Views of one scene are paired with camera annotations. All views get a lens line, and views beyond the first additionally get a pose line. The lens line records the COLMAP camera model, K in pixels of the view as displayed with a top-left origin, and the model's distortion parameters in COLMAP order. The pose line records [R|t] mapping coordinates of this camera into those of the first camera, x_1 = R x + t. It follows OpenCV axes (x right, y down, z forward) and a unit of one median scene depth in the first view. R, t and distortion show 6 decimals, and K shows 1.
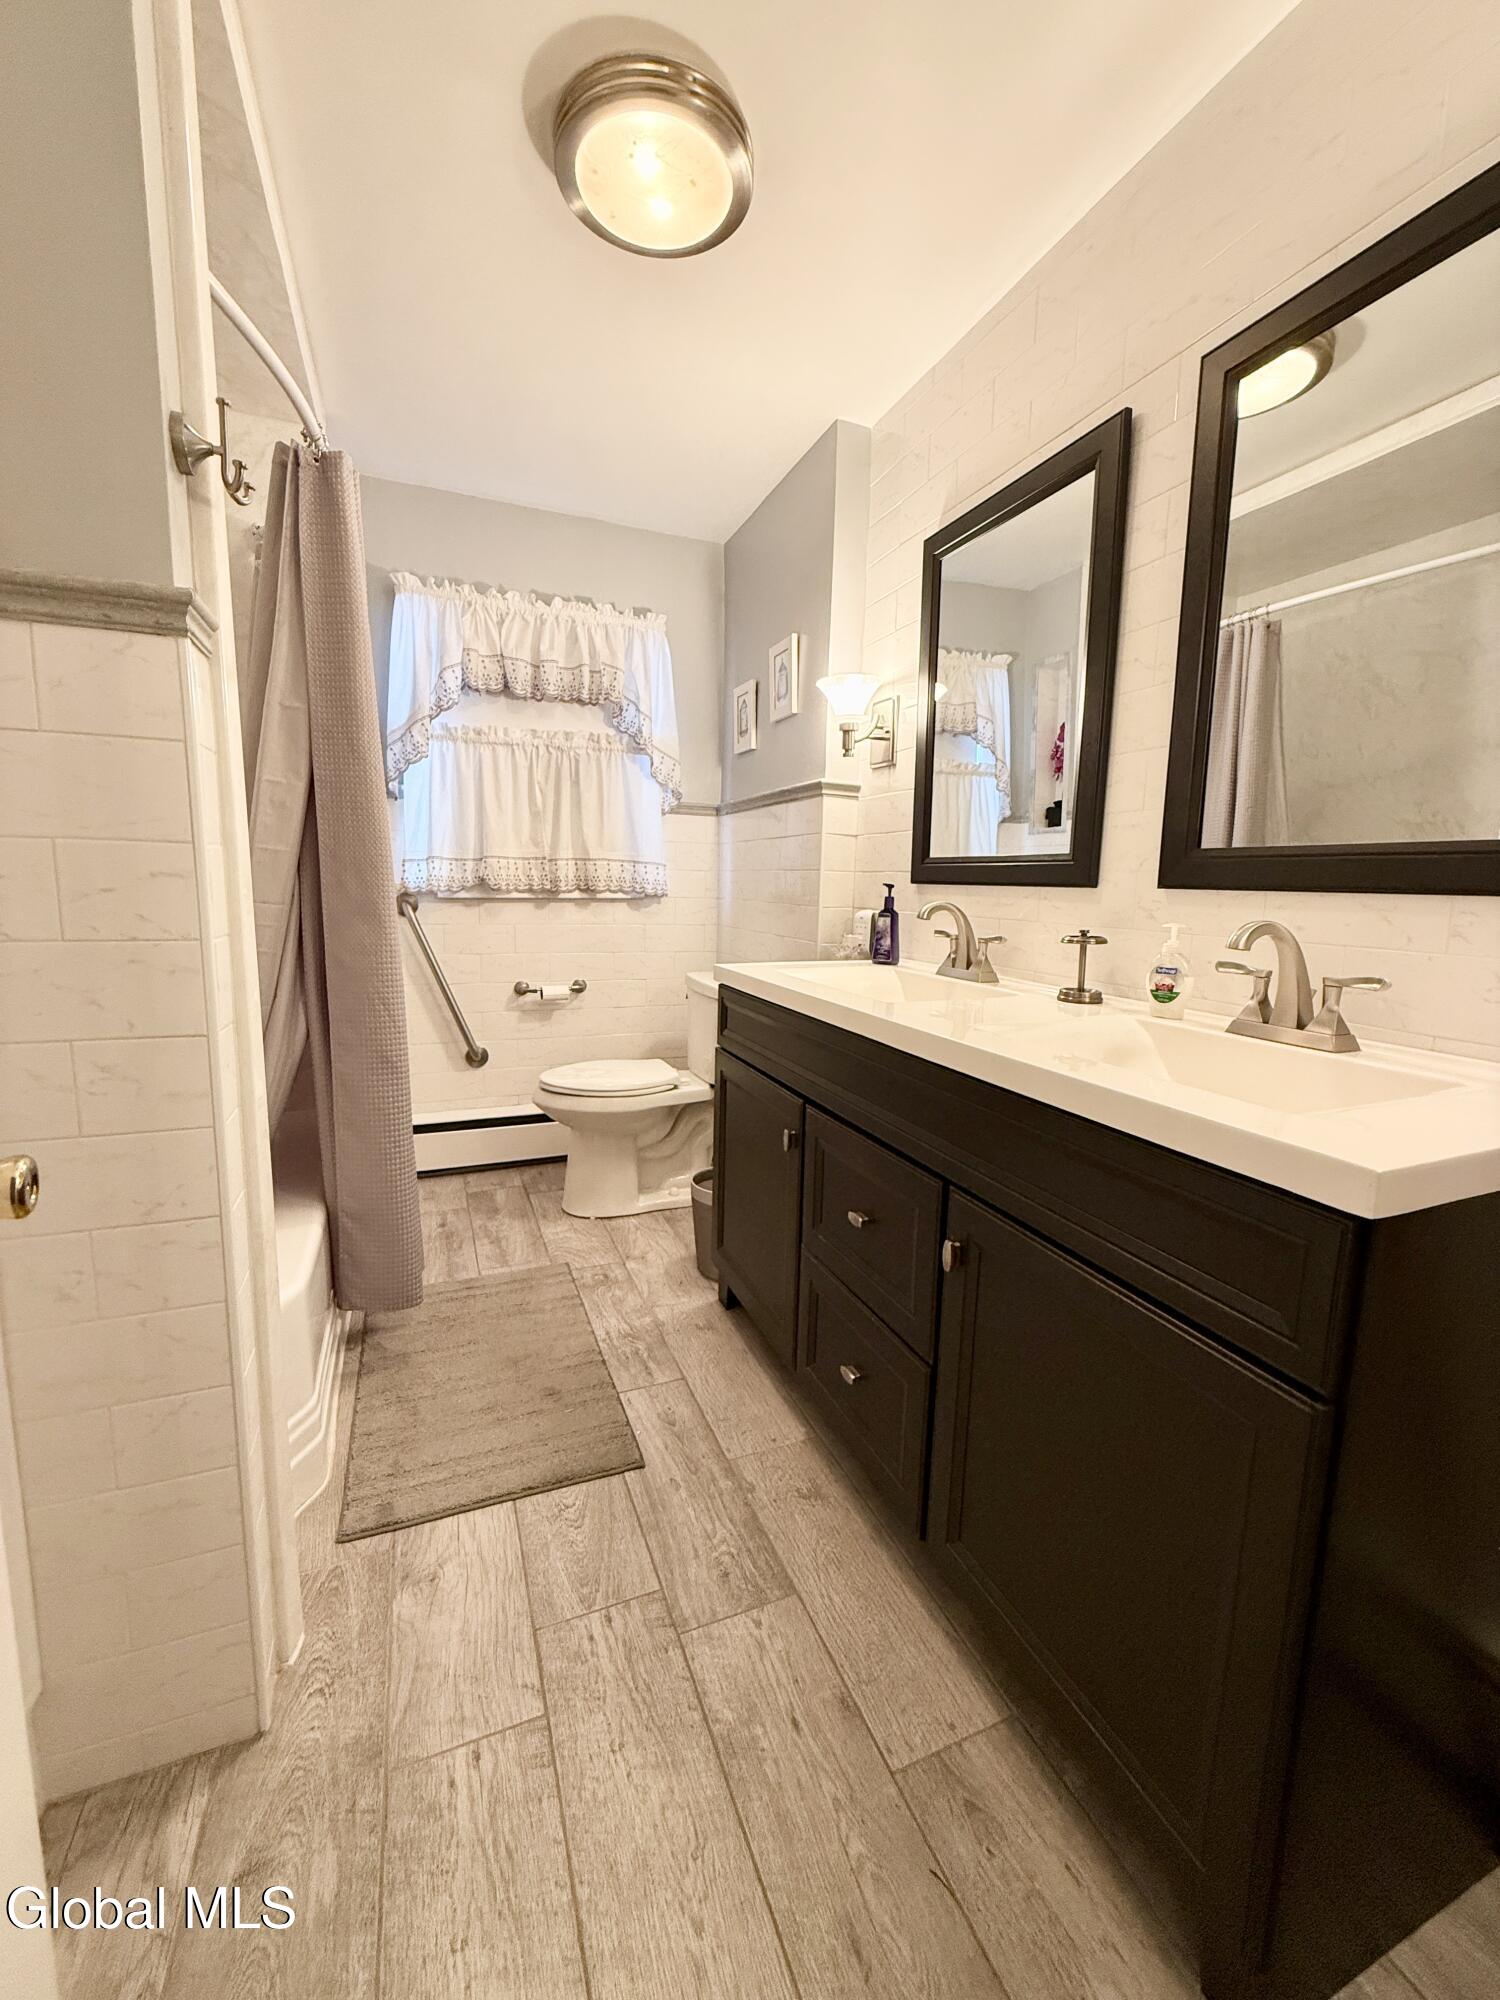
lens RADIAL K [[798.1, 0, 749.2], [0, 798.1, 997.2], [0, 0, 1]] dist [0.000011, -0.000054]
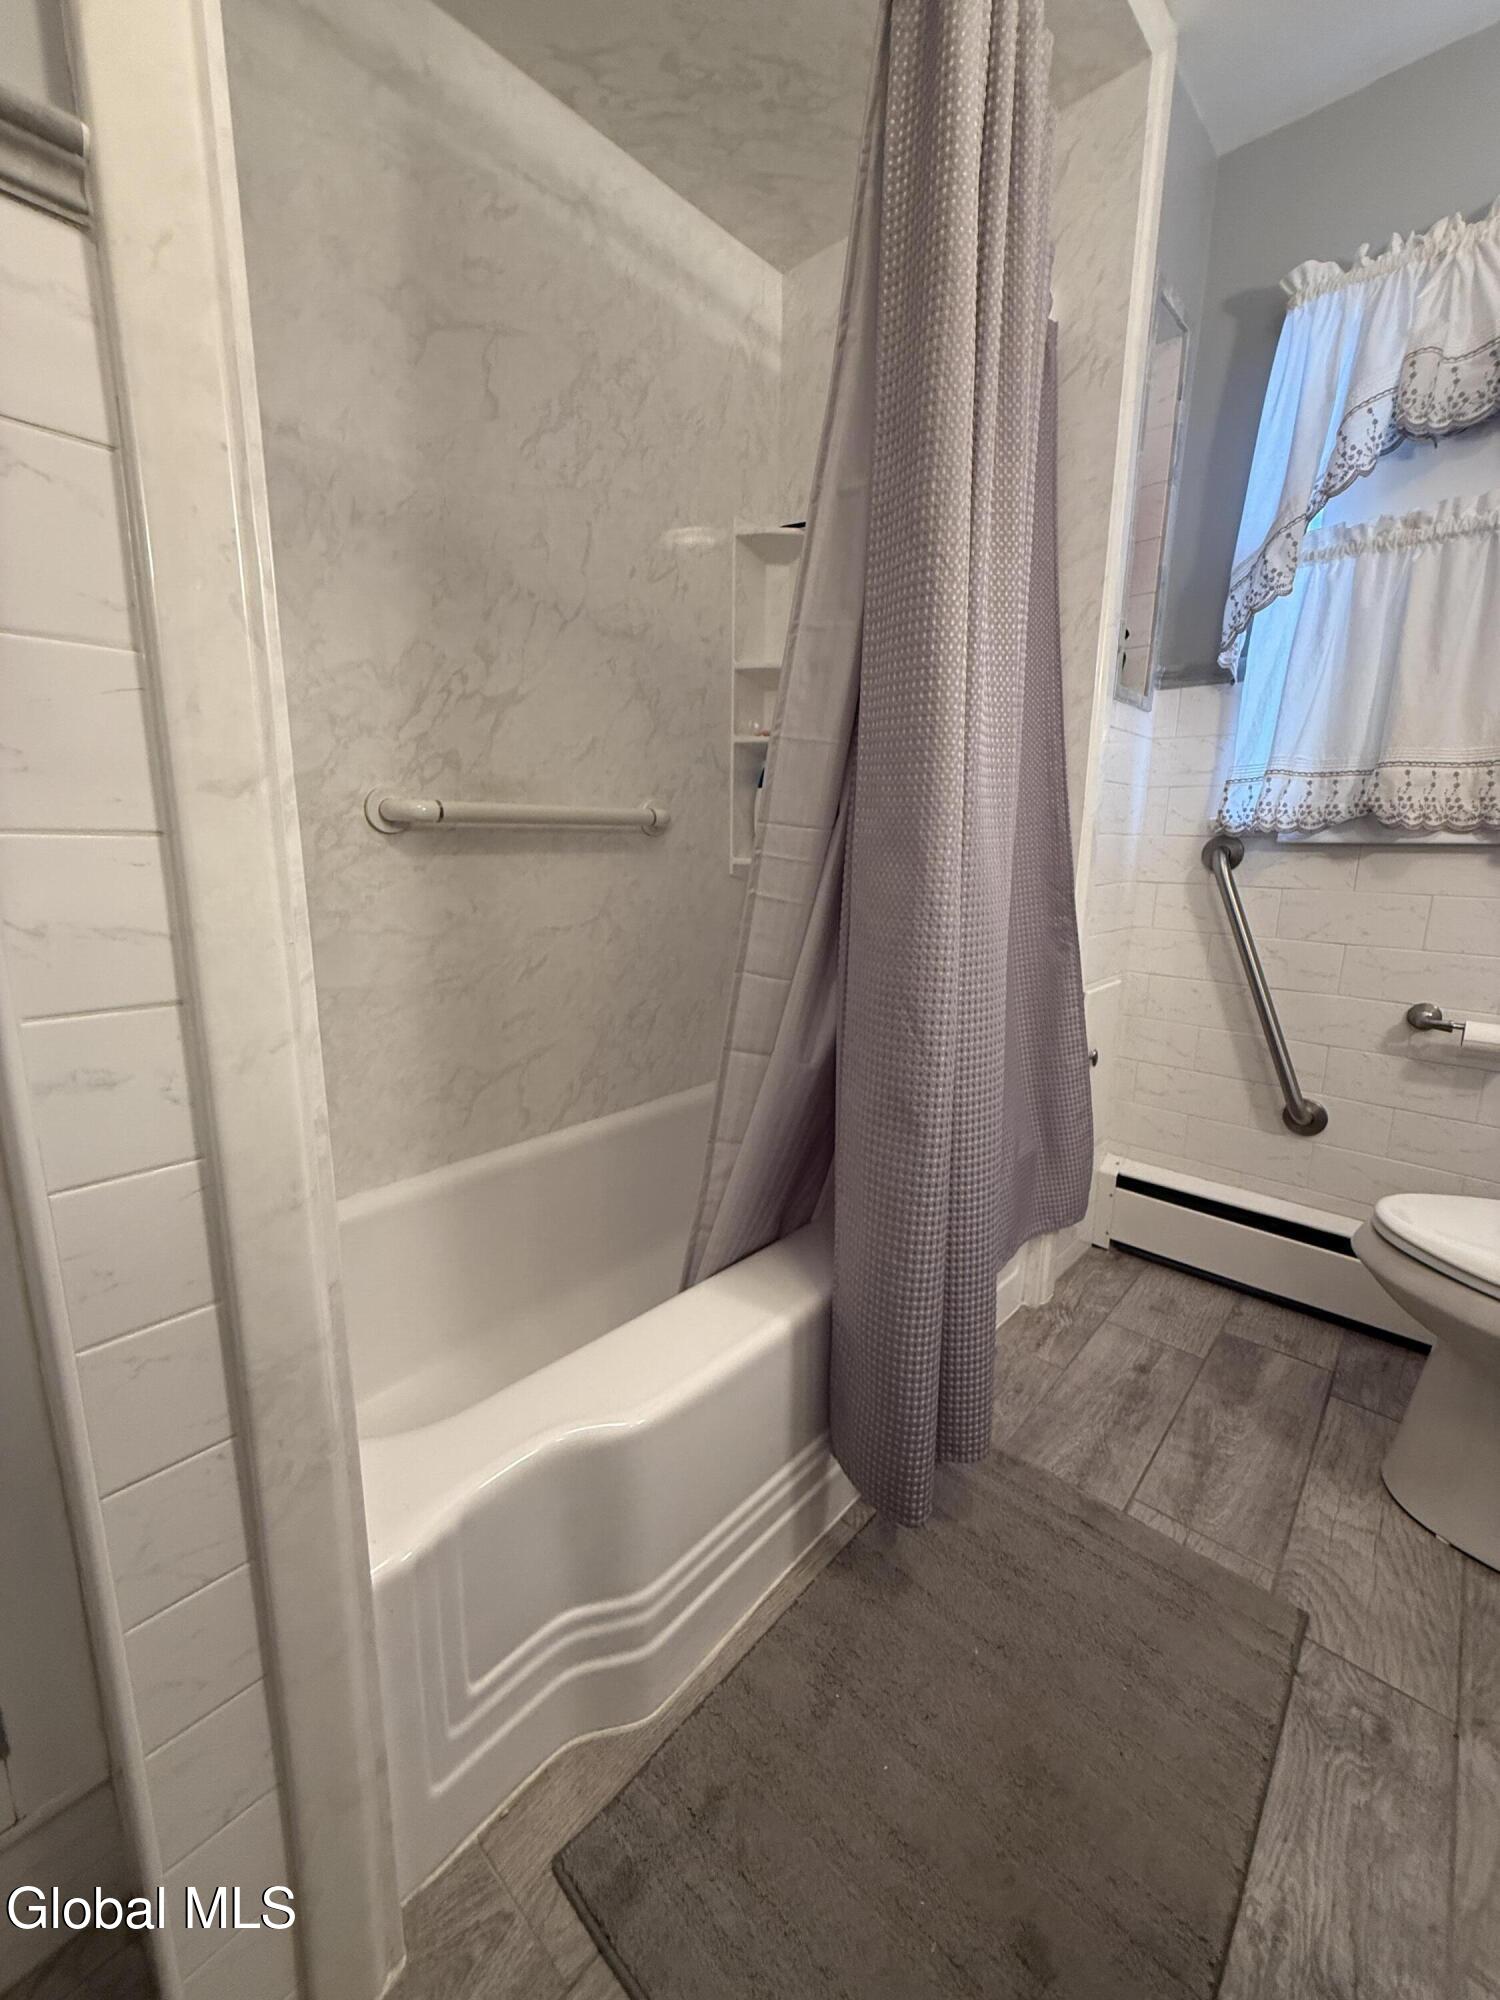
lens RADIAL K [[798.1, 0, 752.0], [0, 798.1, 995.4], [0, 0, 1]] dist [0.000011, -0.000054]
pose [[0.427773, 0.164814, -0.888733, -0.010871], [-0.134035, 0.983932, 0.117953, -0.034995], [0.893893, 0.068665, 0.442990, 0.459026]]
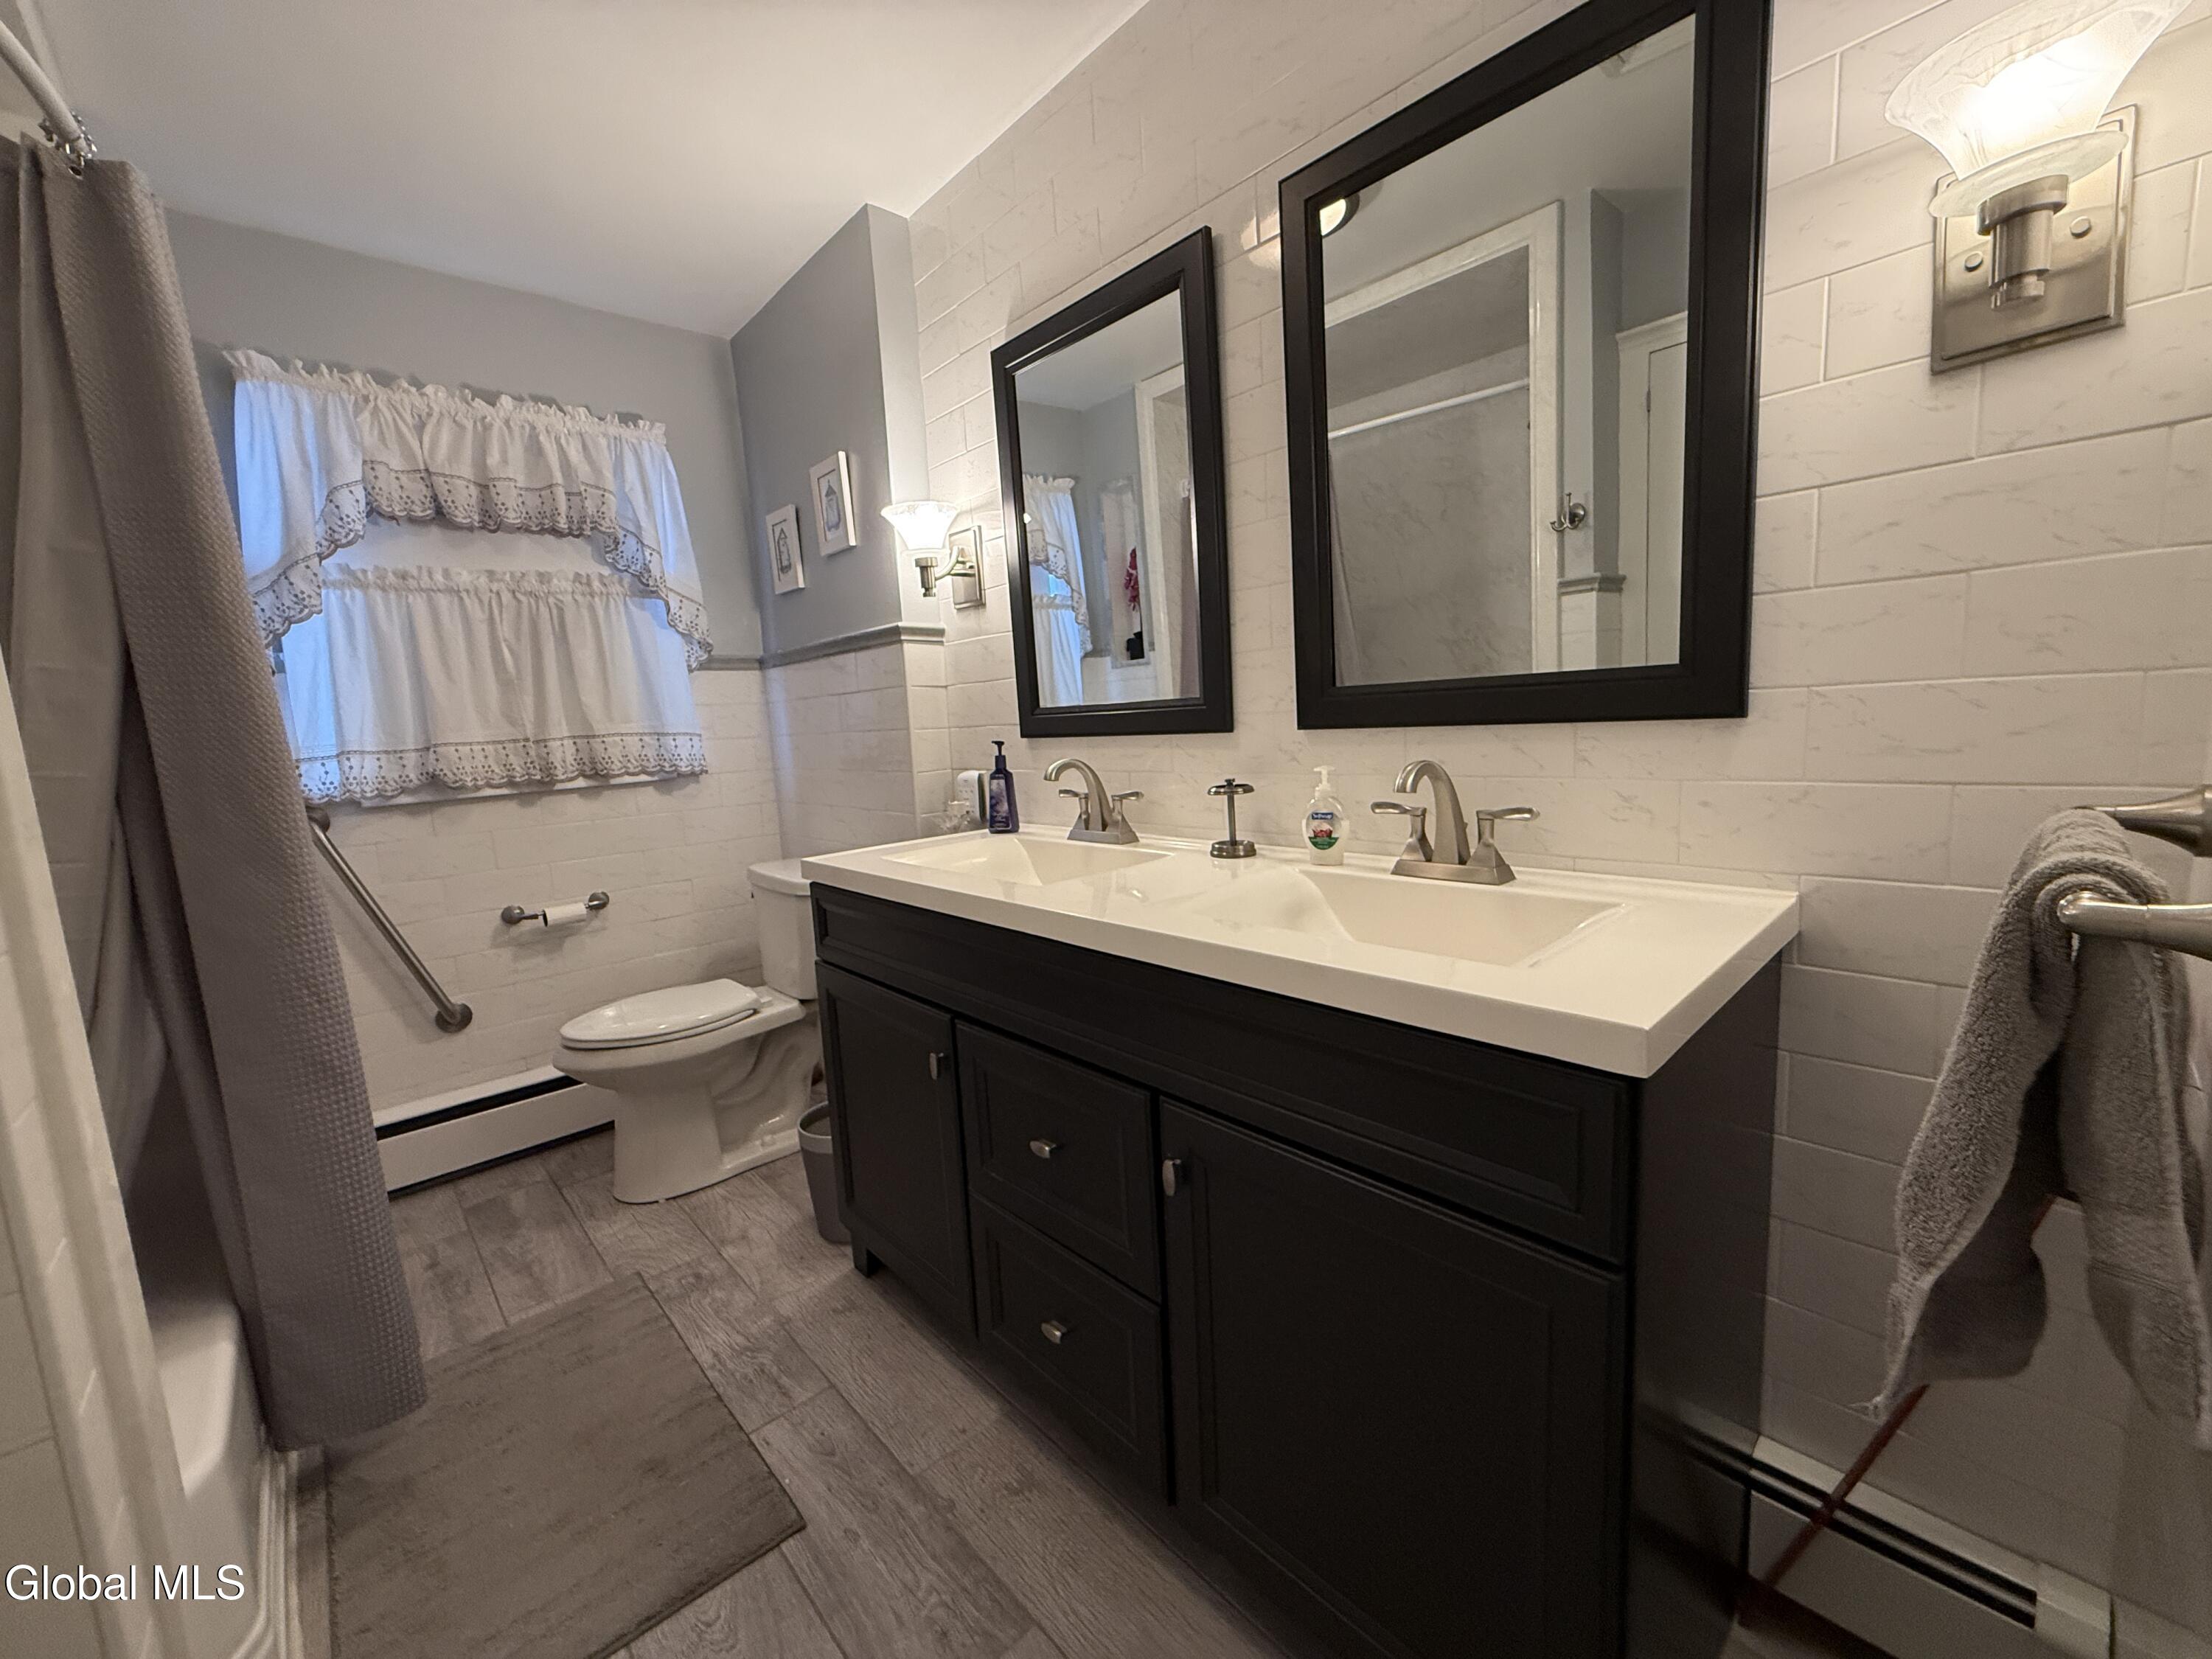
lens RADIAL K [[882.8, 0, 1100.8], [0, 882.8, 832.4], [0, 0, 1]] dist [0.000011, -0.000054]
pose [[0.936324, -0.118091, 0.330685, -0.043381], [0.123982, 0.992279, 0.003301, -0.027738], [-0.328521, 0.037908, 0.943736, 0.049698]]
